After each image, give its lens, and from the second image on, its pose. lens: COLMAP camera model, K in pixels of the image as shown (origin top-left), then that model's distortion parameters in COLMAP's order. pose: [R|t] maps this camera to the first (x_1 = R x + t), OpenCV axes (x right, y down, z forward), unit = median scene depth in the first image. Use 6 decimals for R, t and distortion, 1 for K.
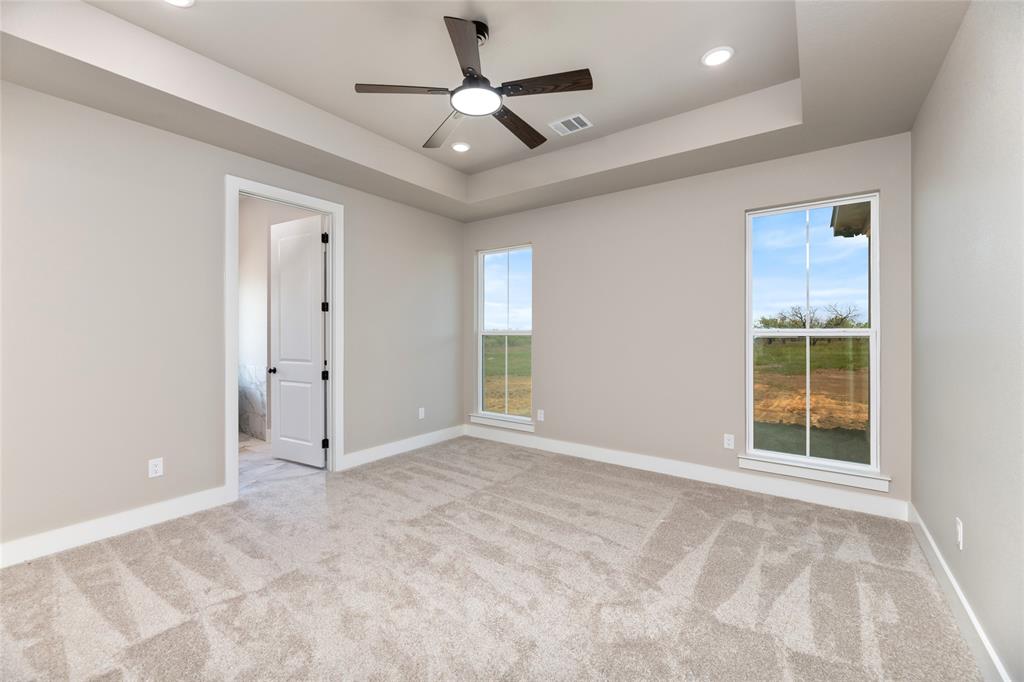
lens RADIAL K [[418.7, 0, 513.3], [0, 418.7, 331.6], [0, 0, 1]] dist [0.000169, -0.000088]
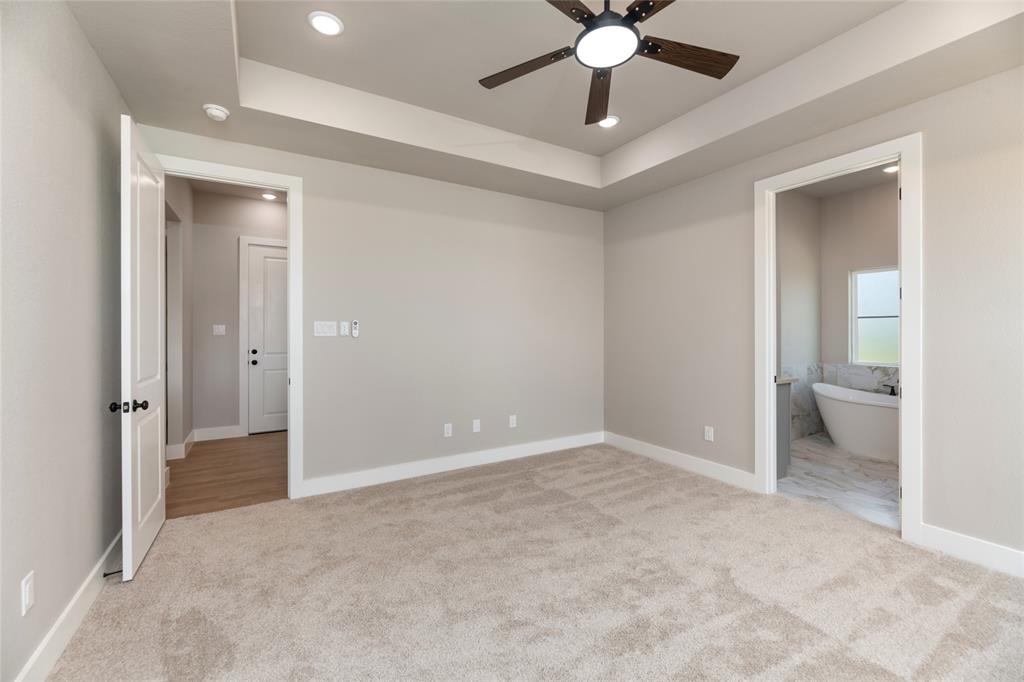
lens RADIAL K [[418.7, 0, 513.3], [0, 418.7, 331.6], [0, 0, 1]] dist [0.000169, -0.000088]
pose [[-0.395401, 0.003900, -0.918500, 0.716437], [0.007030, 0.999975, 0.001219, -0.009254], [0.918482, -0.005975, -0.395418, 1.116812]]
